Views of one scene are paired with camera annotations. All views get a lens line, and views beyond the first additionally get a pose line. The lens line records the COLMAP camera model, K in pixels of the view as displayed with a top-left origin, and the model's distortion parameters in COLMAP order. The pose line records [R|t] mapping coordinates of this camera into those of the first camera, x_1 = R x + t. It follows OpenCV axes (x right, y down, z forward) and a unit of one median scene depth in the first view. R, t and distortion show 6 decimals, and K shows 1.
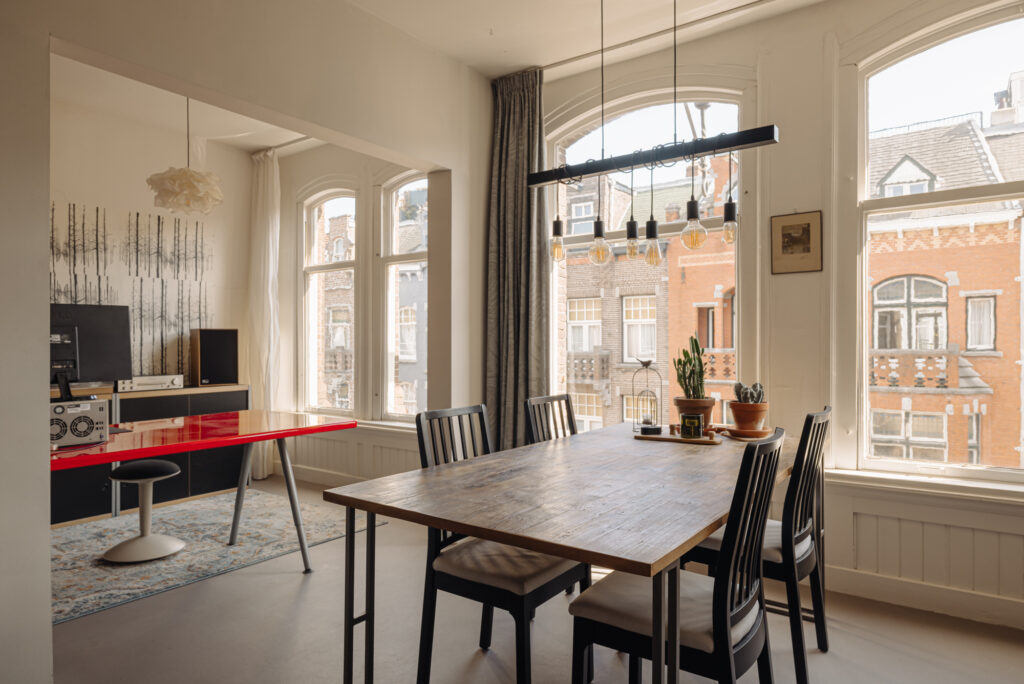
lens RADIAL K [[623.0, 0, 510.0], [0, 623.0, 344.8], [0, 0, 1]] dist [-0.000310, -0.000389]
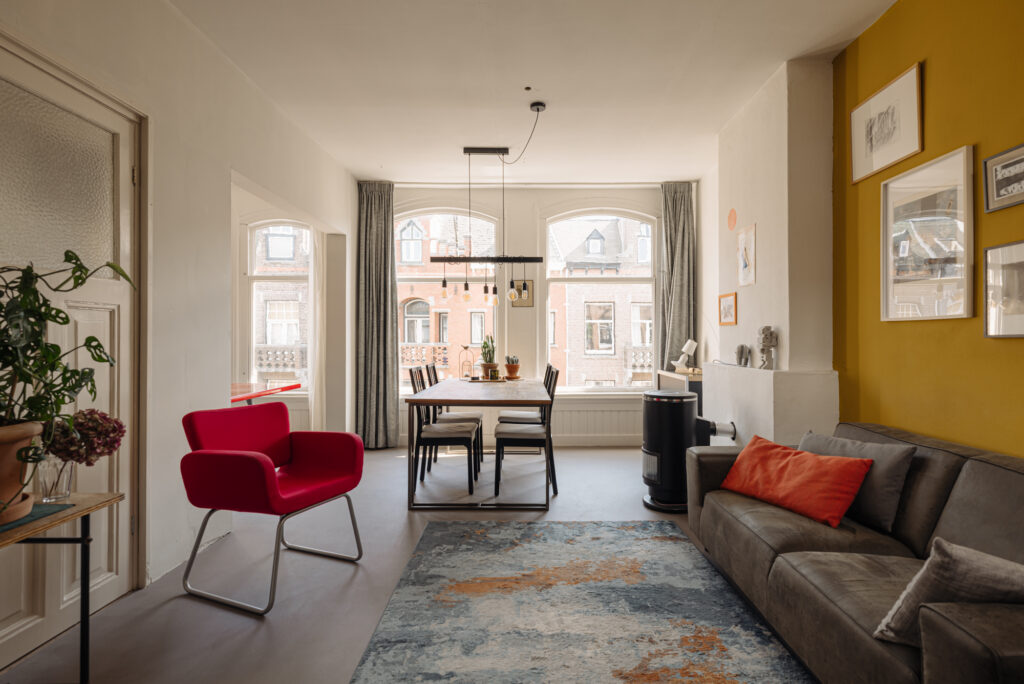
lens RADIAL K [[513.9, 0, 519.0], [0, 513.9, 328.3], [0, 0, 1]] dist [0.002672, -0.001180]
pose [[0.814649, 0.017202, 0.579699, -0.510668], [-0.003808, 0.999697, -0.024314, 0.005123], [-0.579942, 0.017600, 0.814468, -0.404485]]
